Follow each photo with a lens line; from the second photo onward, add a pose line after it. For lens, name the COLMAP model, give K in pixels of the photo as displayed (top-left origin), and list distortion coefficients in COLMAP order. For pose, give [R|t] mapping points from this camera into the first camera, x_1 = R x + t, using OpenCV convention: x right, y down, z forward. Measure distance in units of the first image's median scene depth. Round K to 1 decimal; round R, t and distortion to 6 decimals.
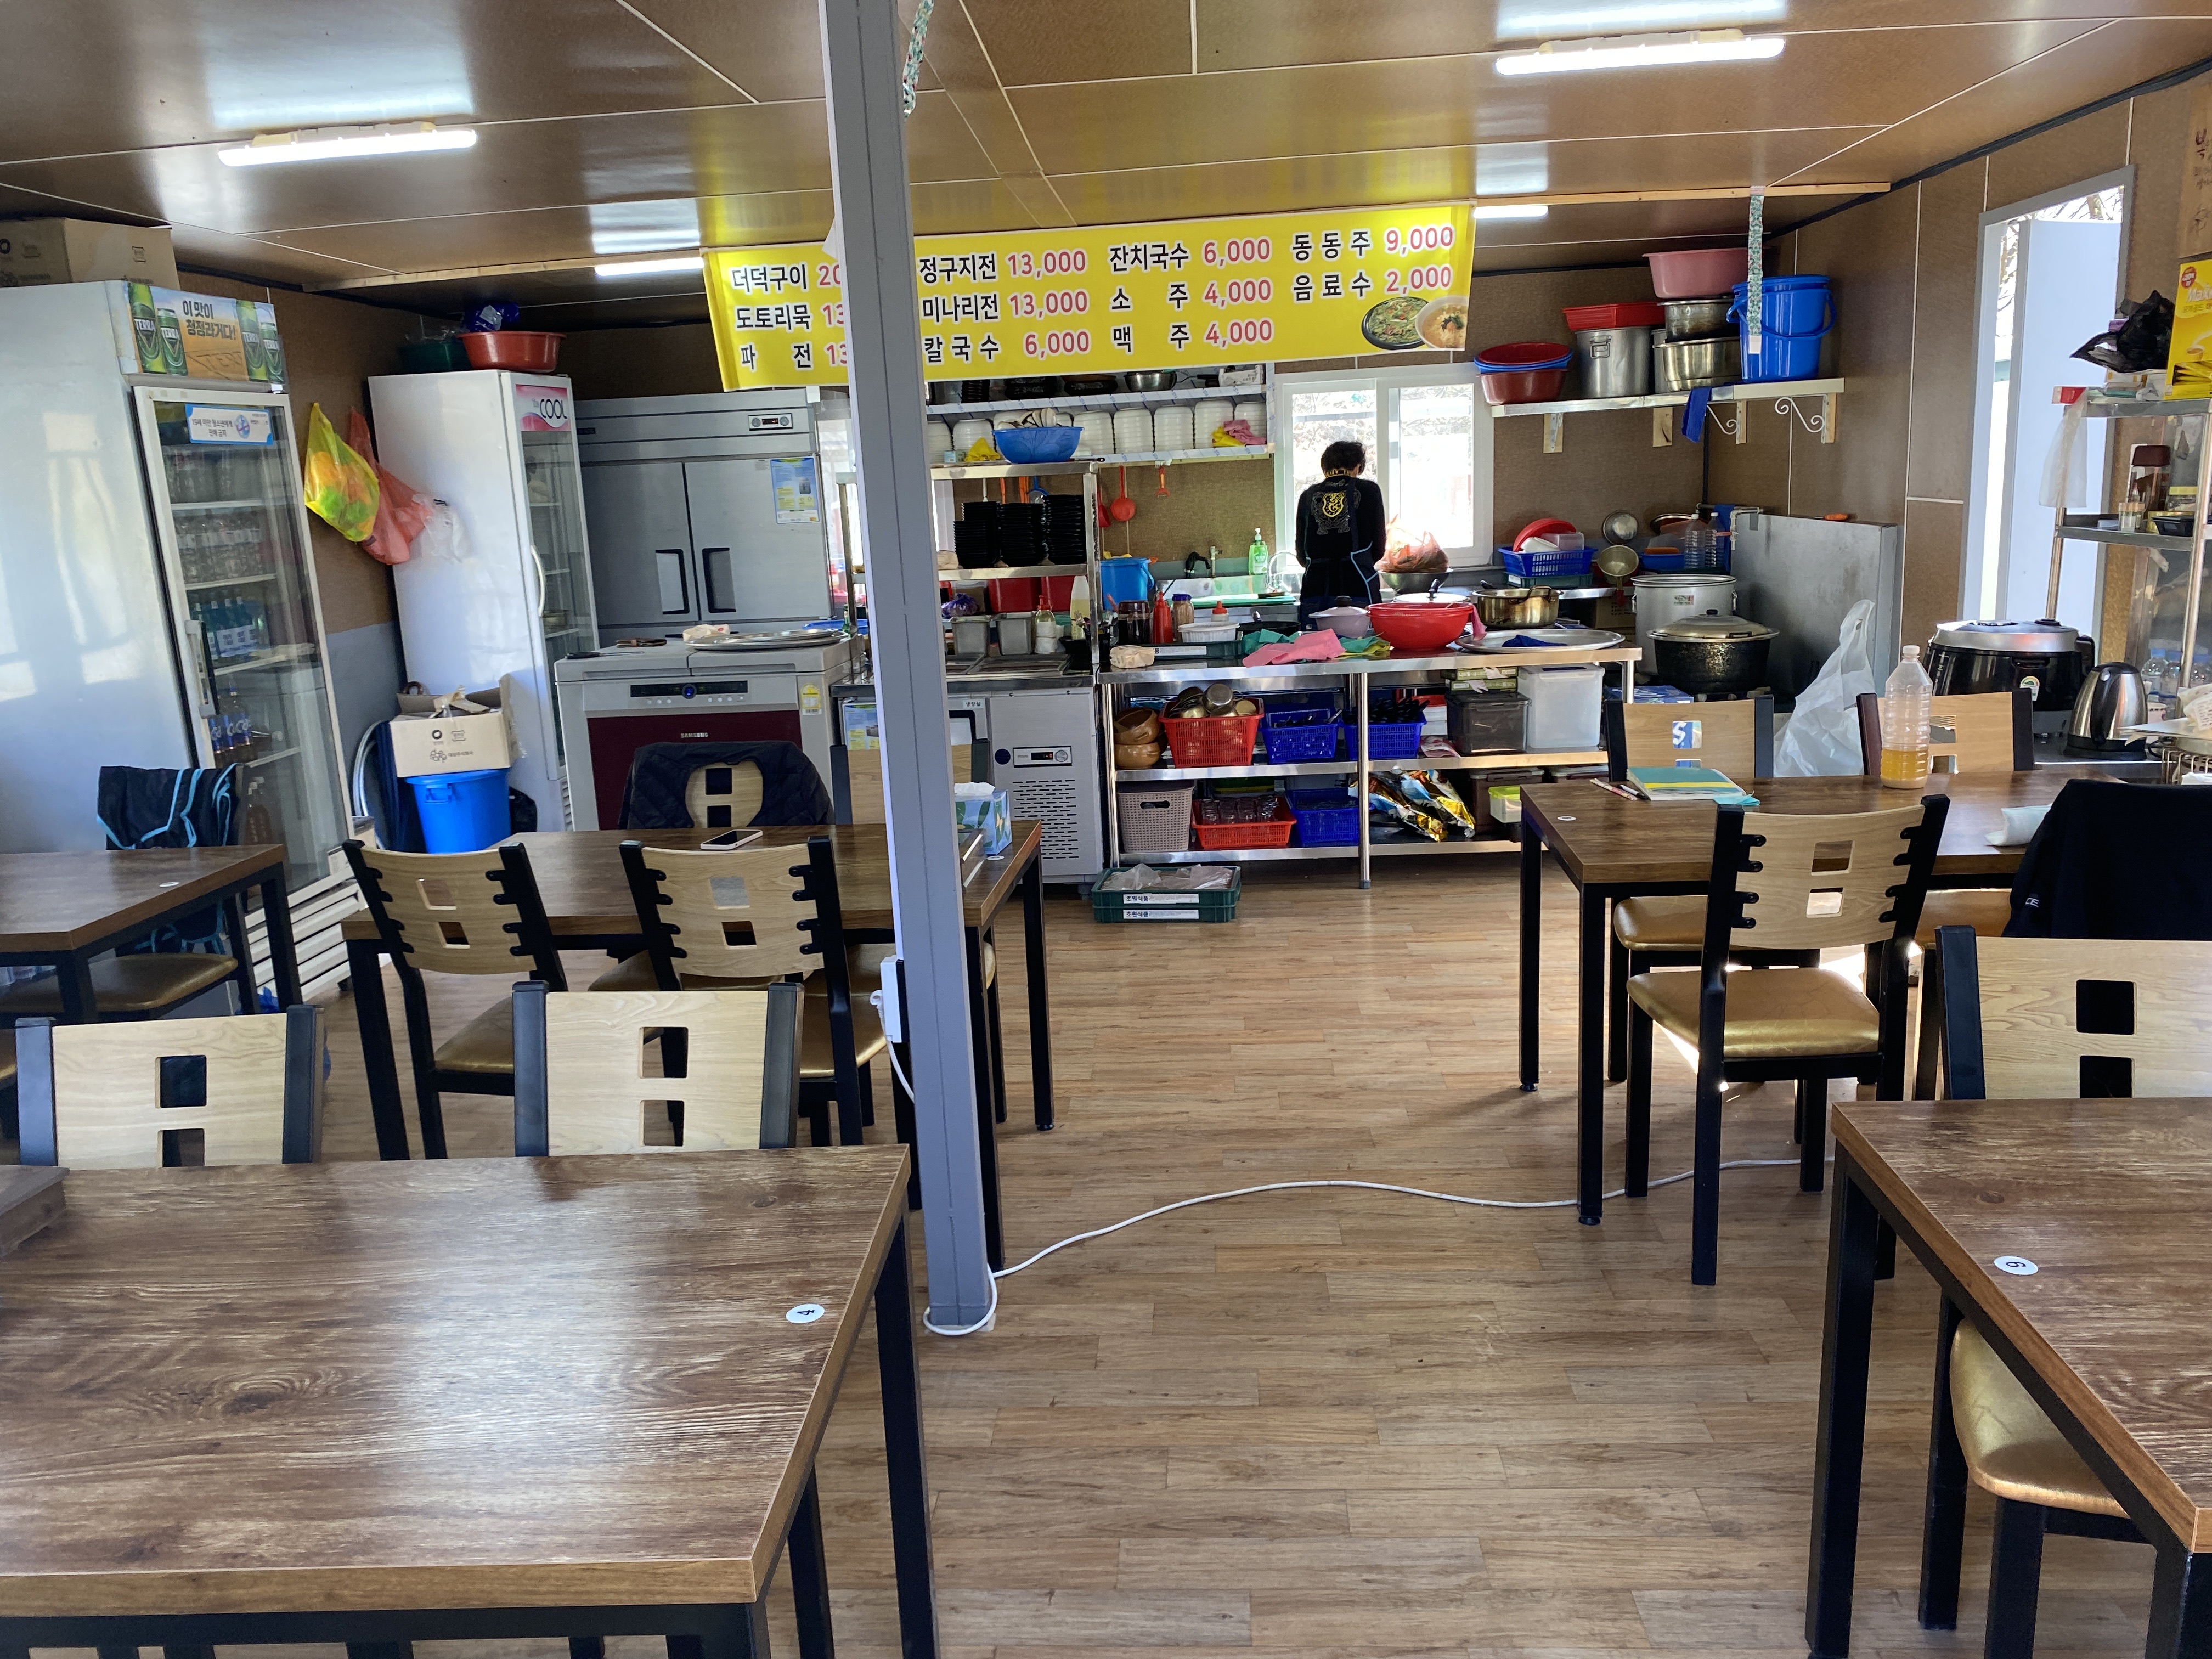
lens RADIAL K [[1676.1, 0, 1090.8], [0, 1676.1, 823.9], [0, 0, 1]] dist [0.115815, -0.220190]
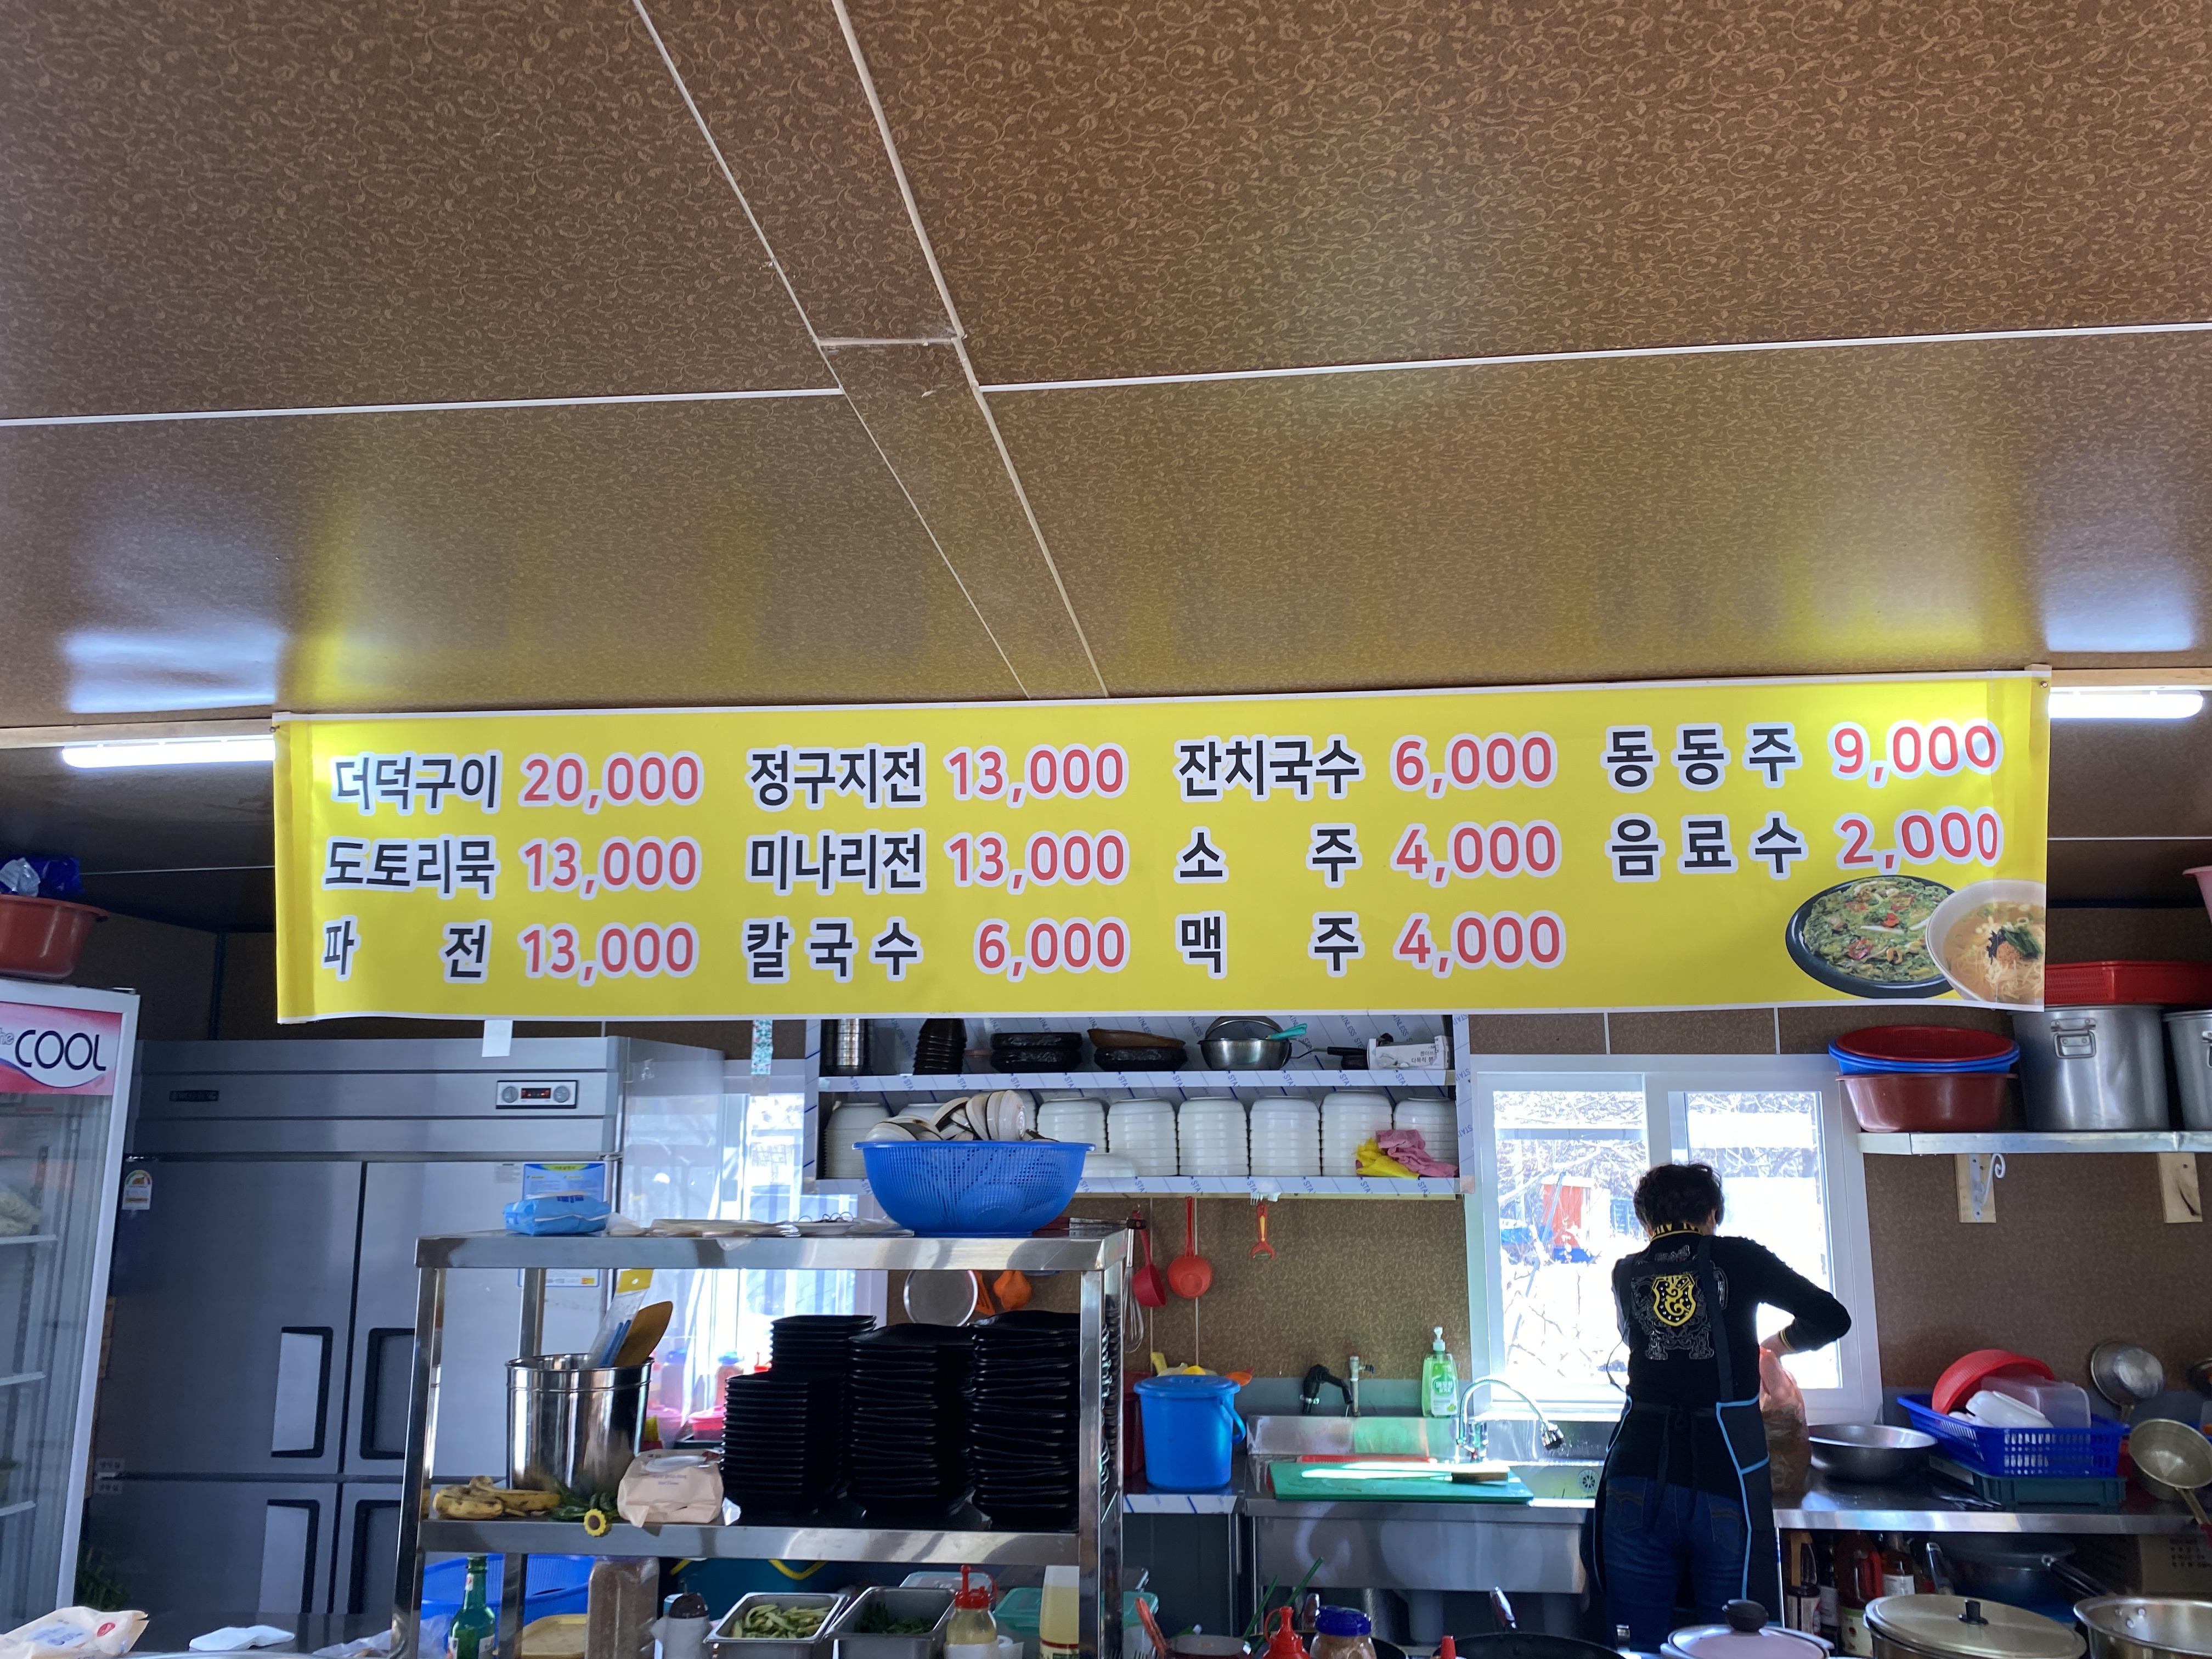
lens RADIAL K [[1676.1, 0, 1090.8], [0, 1676.1, 823.9], [0, 0, 1]] dist [0.115815, -0.220190]
pose [[0.997966, 0.042058, -0.047908, 0.009681], [-0.057355, 0.920401, -0.386745, -0.146598], [0.027828, 0.388707, 0.920941, 0.588408]]
